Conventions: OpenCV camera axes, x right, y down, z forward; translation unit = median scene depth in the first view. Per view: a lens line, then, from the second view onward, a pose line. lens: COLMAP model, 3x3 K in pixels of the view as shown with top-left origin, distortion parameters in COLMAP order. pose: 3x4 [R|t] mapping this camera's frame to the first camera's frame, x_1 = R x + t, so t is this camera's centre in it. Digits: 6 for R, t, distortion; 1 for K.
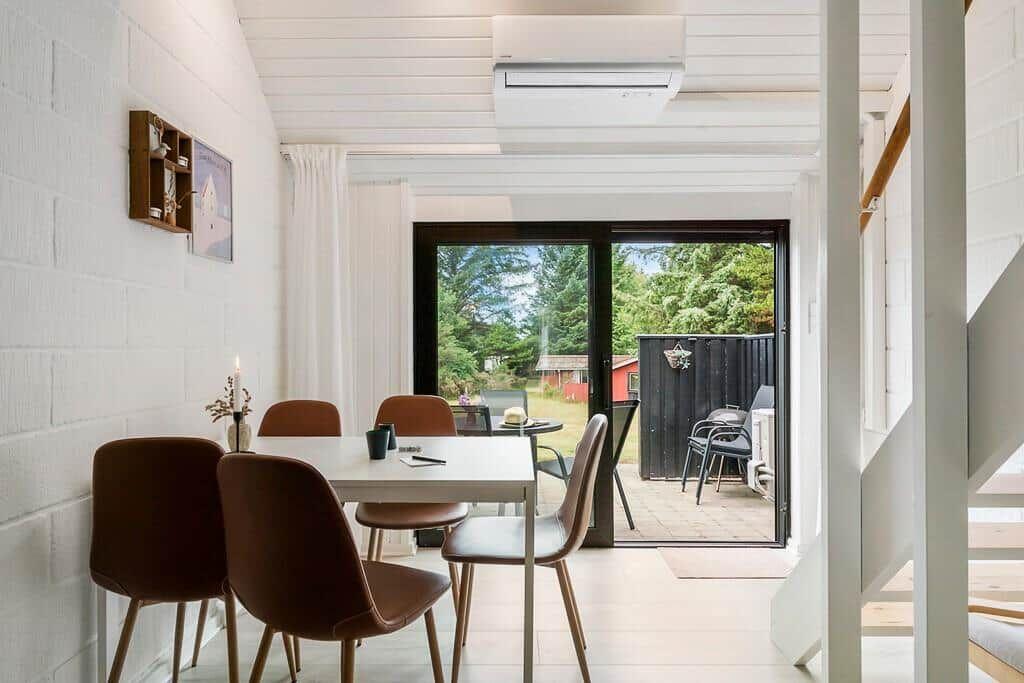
lens RADIAL K [[557.1, 0, 514.4], [0, 557.1, 343.8], [0, 0, 1]] dist [-0.003302, -0.000887]
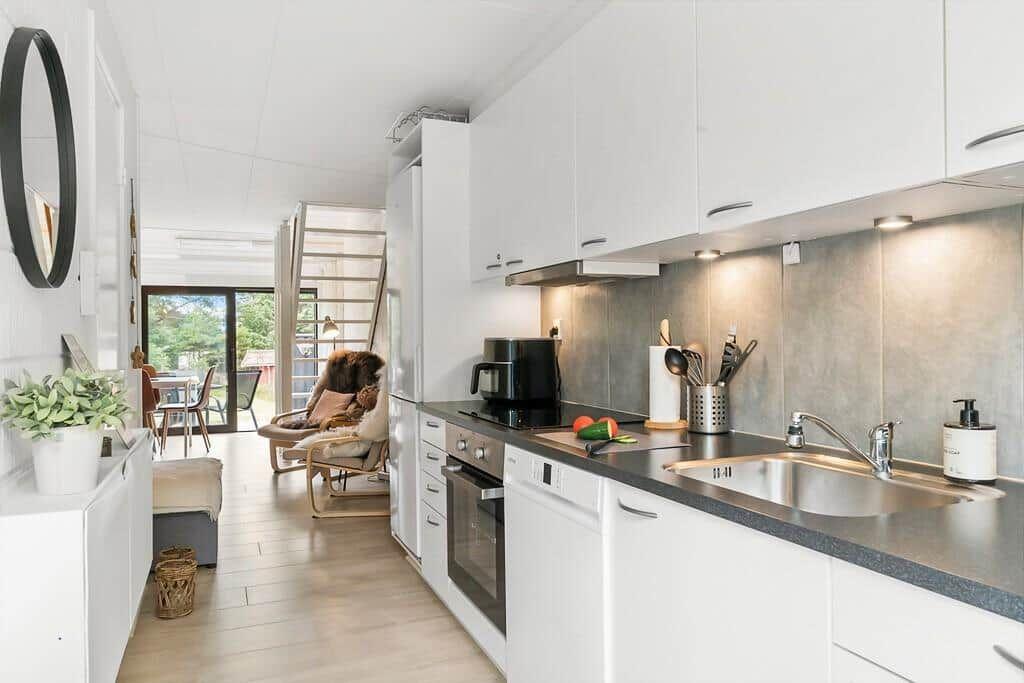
lens RADIAL K [[694.1, 0, 510.0], [0, 694.1, 341.1], [0, 0, 1]] dist [0.000364, -0.000025]
pose [[0.924220, -0.005205, 0.381825, 0.012311], [0.002582, 0.999969, 0.007380, -0.000468], [-0.381852, -0.005835, 0.924205, -0.200896]]
